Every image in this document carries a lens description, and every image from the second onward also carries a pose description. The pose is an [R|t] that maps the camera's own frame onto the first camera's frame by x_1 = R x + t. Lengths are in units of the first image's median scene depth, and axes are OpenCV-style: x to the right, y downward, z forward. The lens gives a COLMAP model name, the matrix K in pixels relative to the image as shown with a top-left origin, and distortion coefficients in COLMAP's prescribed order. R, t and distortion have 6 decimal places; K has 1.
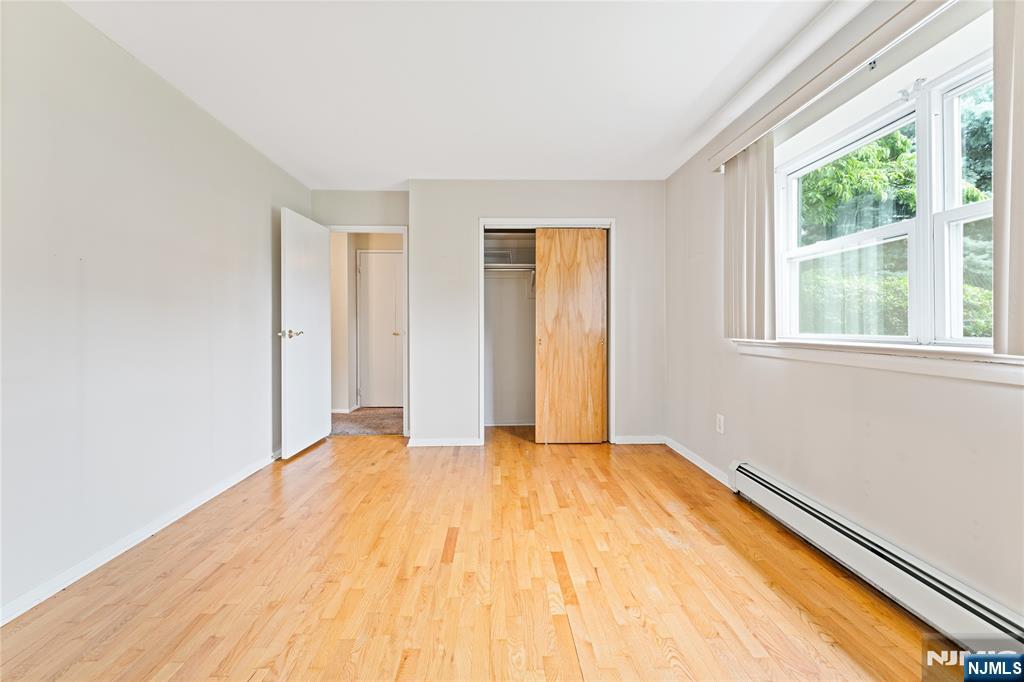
lens RADIAL K [[414.4, 0, 504.5], [0, 414.4, 338.4], [0, 0, 1]] dist [-0.000450, 0.000027]
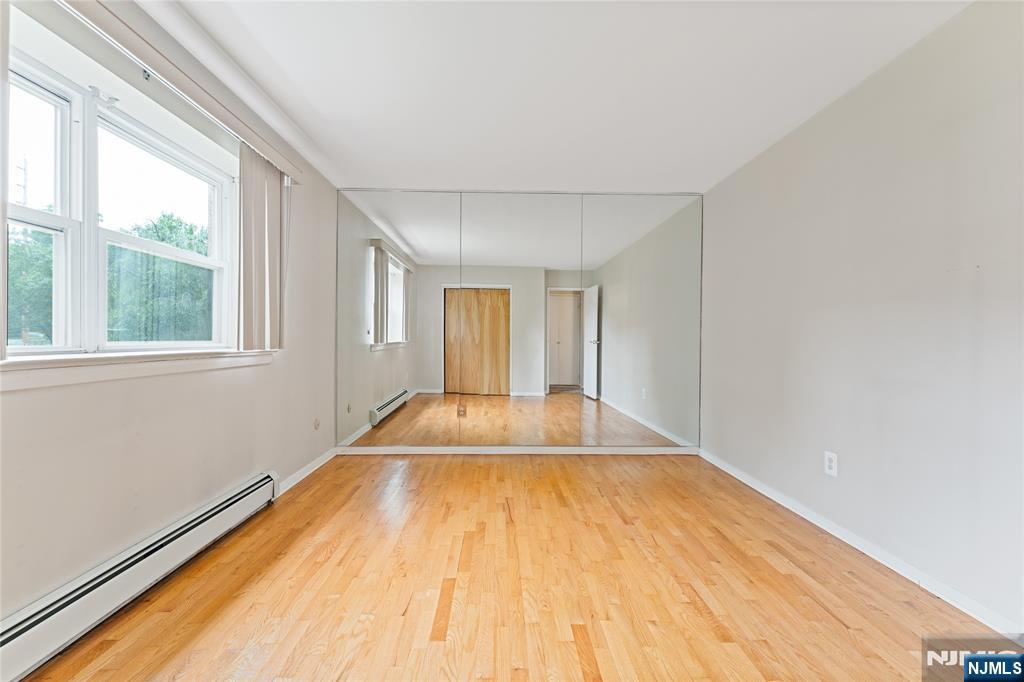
lens RADIAL K [[416.9, 0, 508.7], [0, 416.9, 343.0], [0, 0, 1]] dist [-0.002418, 0.000002]
pose [[-0.999973, -0.007231, -0.001088, 0.003832], [-0.007266, 0.999319, 0.036163, -0.050885], [0.000825, 0.036170, -0.999345, 1.969075]]
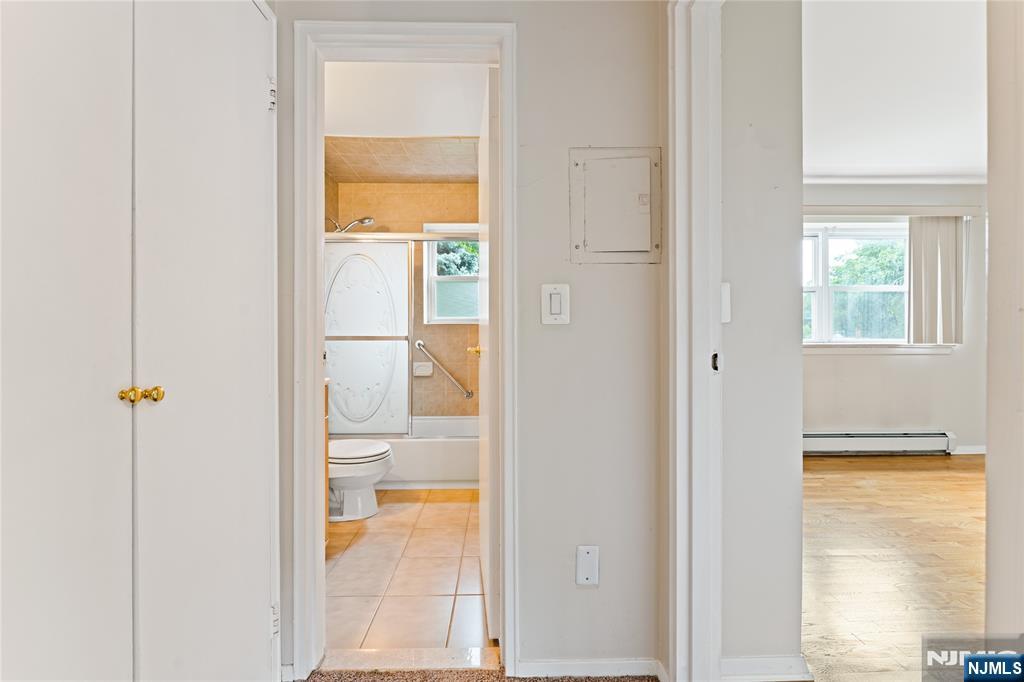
lens RADIAL K [[412.2, 0, 512.5], [0, 412.2, 332.4], [0, 0, 1]] dist [-0.000935, -0.000099]
pose [[-0.009046, 0.001742, 0.999958, -1.201394], [0.027243, 0.999628, -0.001495, -0.082852], [-0.999588, 0.027228, -0.009090, 2.683331]]
